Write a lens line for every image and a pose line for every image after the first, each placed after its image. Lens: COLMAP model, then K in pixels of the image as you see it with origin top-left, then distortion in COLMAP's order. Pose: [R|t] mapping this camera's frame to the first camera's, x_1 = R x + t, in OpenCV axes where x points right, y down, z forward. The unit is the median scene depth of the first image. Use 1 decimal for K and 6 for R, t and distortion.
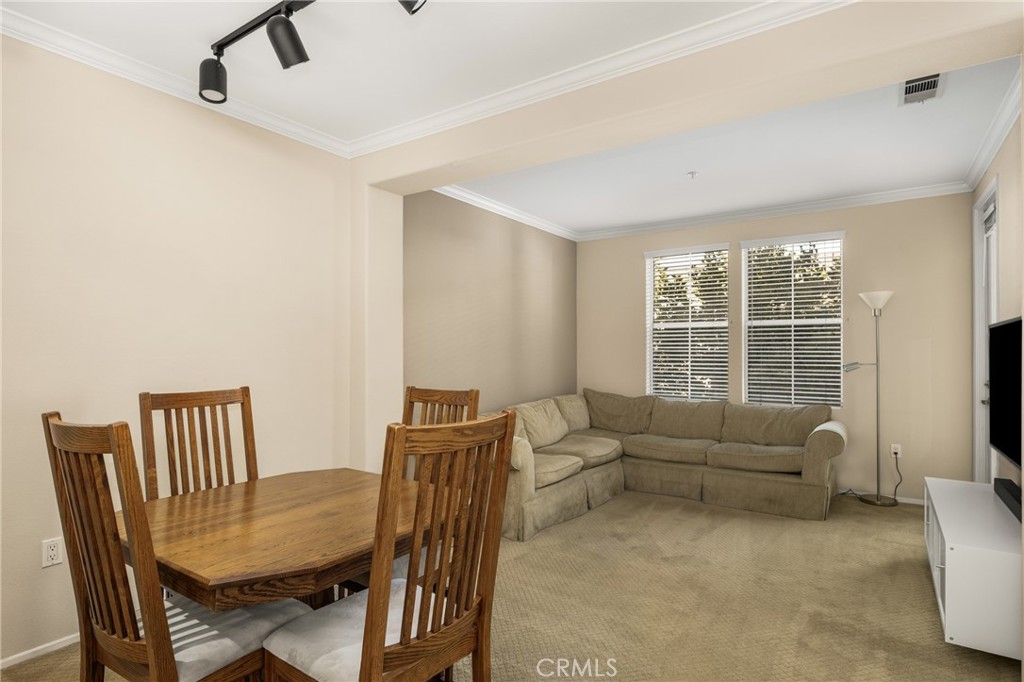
lens RADIAL K [[539.0, 0, 507.8], [0, 539.0, 350.5], [0, 0, 1]] dist [0.003371, -0.000582]
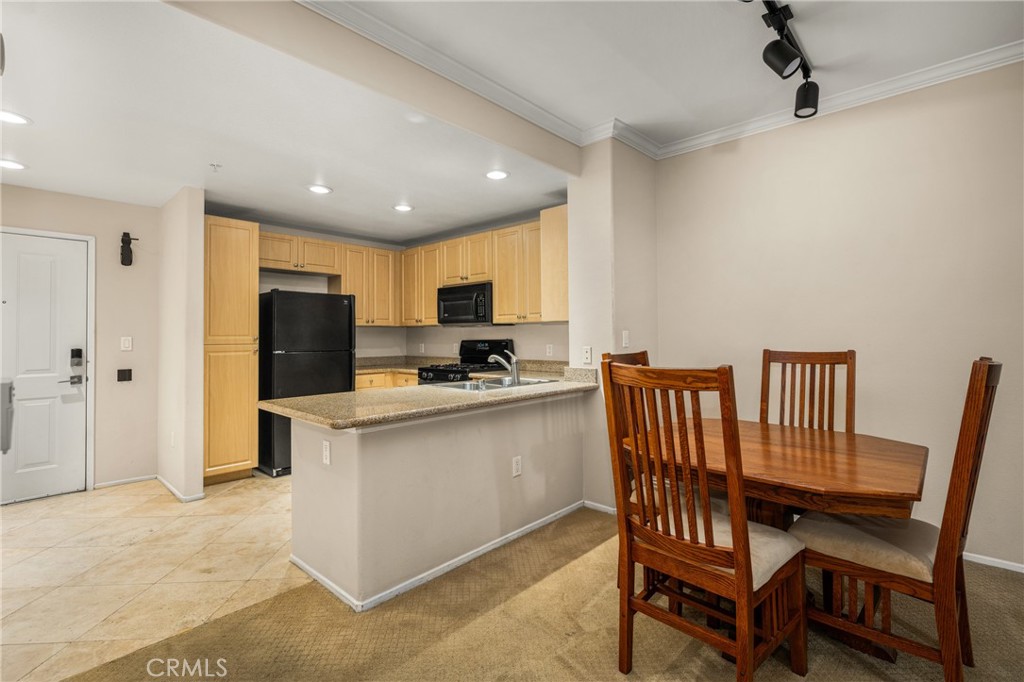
lens RADIAL K [[476.4, 0, 521.1], [0, 476.4, 327.0], [0, 0, 1]] dist [0.001565, 0.001257]
pose [[-0.137005, -0.017043, -0.990424, 0.302306], [0.008484, 0.999795, -0.018378, 0.016600], [0.990534, -0.010921, -0.136832, 0.242146]]
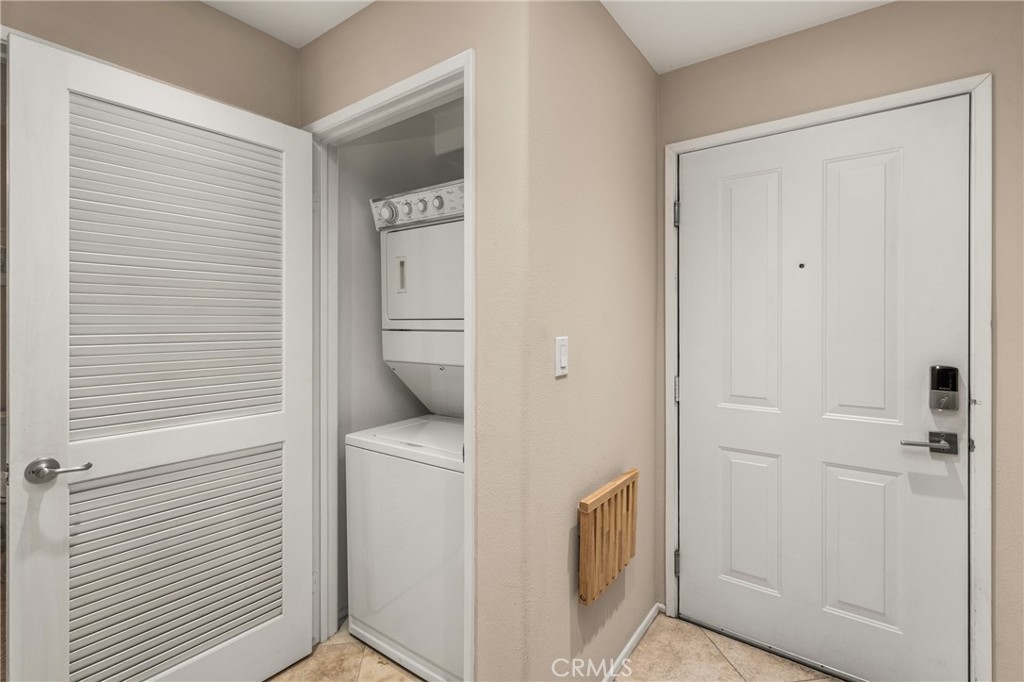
lens RADIAL K [[476.4, 0, 507.8], [0, 476.4, 322.8], [0, 0, 1]] dist [0.001565, 0.001257]
pose [[-0.999382, -0.000020, 0.035162, -0.091554], [0.000165, 0.999986, 0.005239, 0.000846], [-0.035162, 0.005241, -0.999368, -0.255364]]
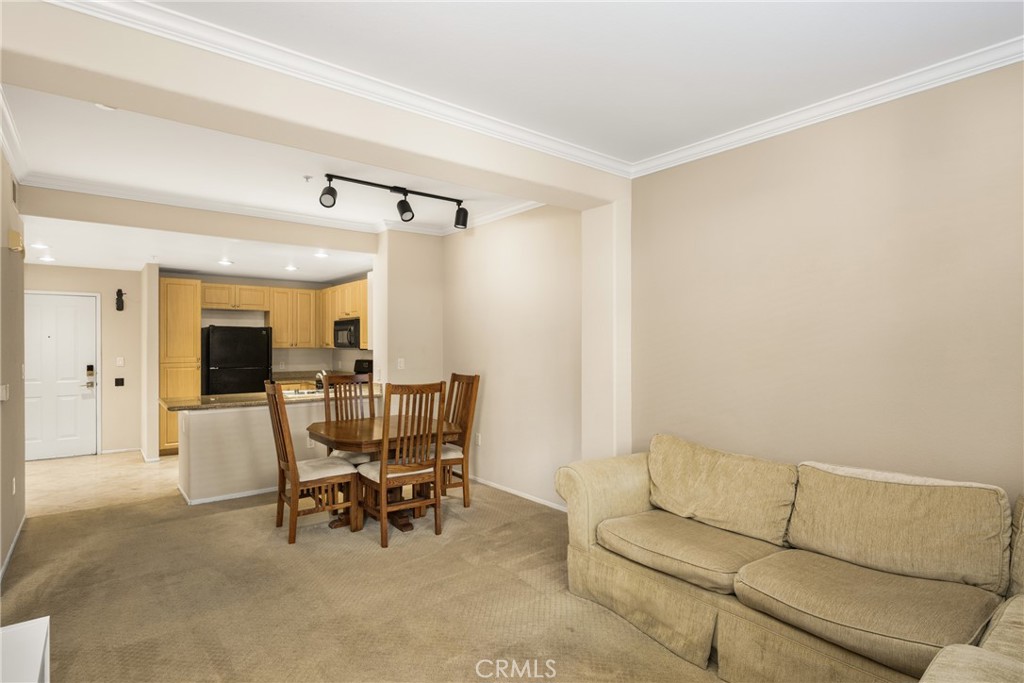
lens RADIAL K [[542.2, 0, 524.4], [0, 542.2, 340.1], [0, 0, 1]] dist [-0.006323, -0.000446]
pose [[-0.286495, -0.004197, -0.958073, 0.648967], [0.003310, 0.999980, -0.005371, -0.021764], [0.958076, -0.004710, -0.286475, 0.896907]]
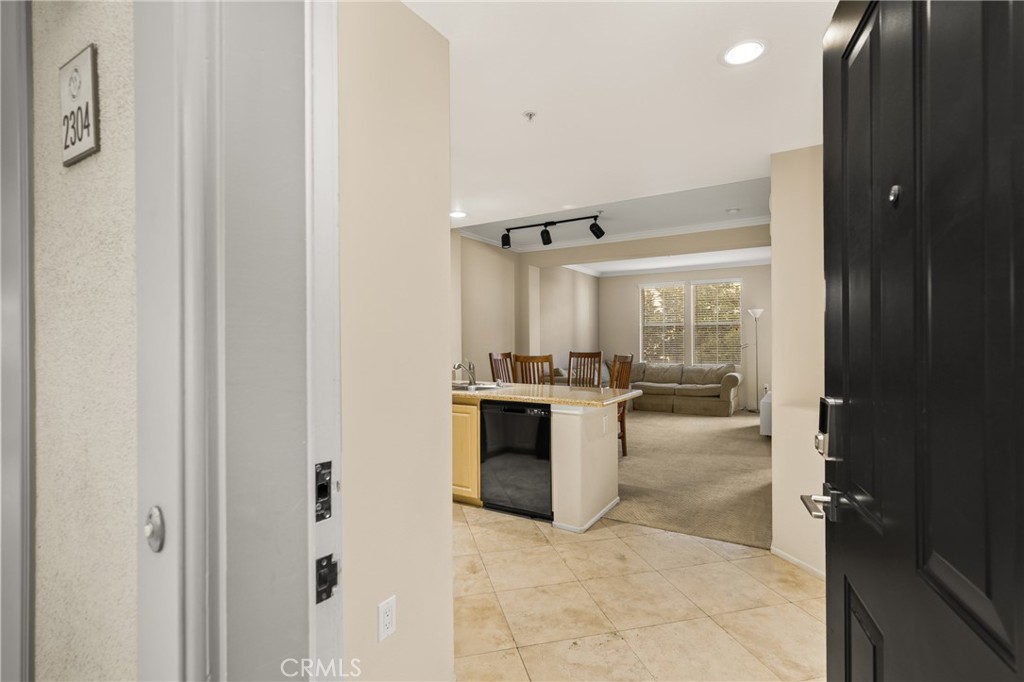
lens RADIAL K [[476.4, 0, 512.5], [0, 476.4, 341.8], [0, 0, 1]] dist [0.001565, 0.001257]
pose [[0.998452, -0.005313, 0.055368, -0.334098], [0.005160, 0.999982, 0.002919, 0.004777], [-0.055382, -0.002629, 0.998462, -0.740952]]
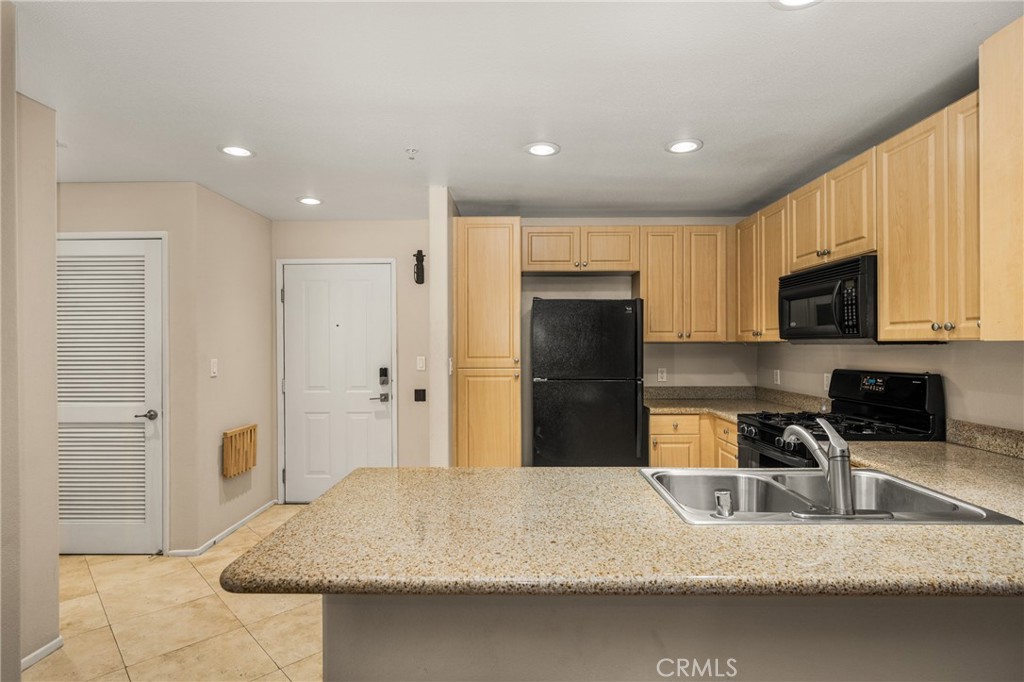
lens RADIAL K [[519.5, 0, 510.8], [0, 519.5, 343.8], [0, 0, 1]] dist [0.002484, -0.001574]
pose [[-0.834133, 0.003986, -0.551548, -0.060748], [0.005955, 0.999981, -0.001779, -0.006247], [0.551531, -0.004768, -0.834141, 0.275535]]
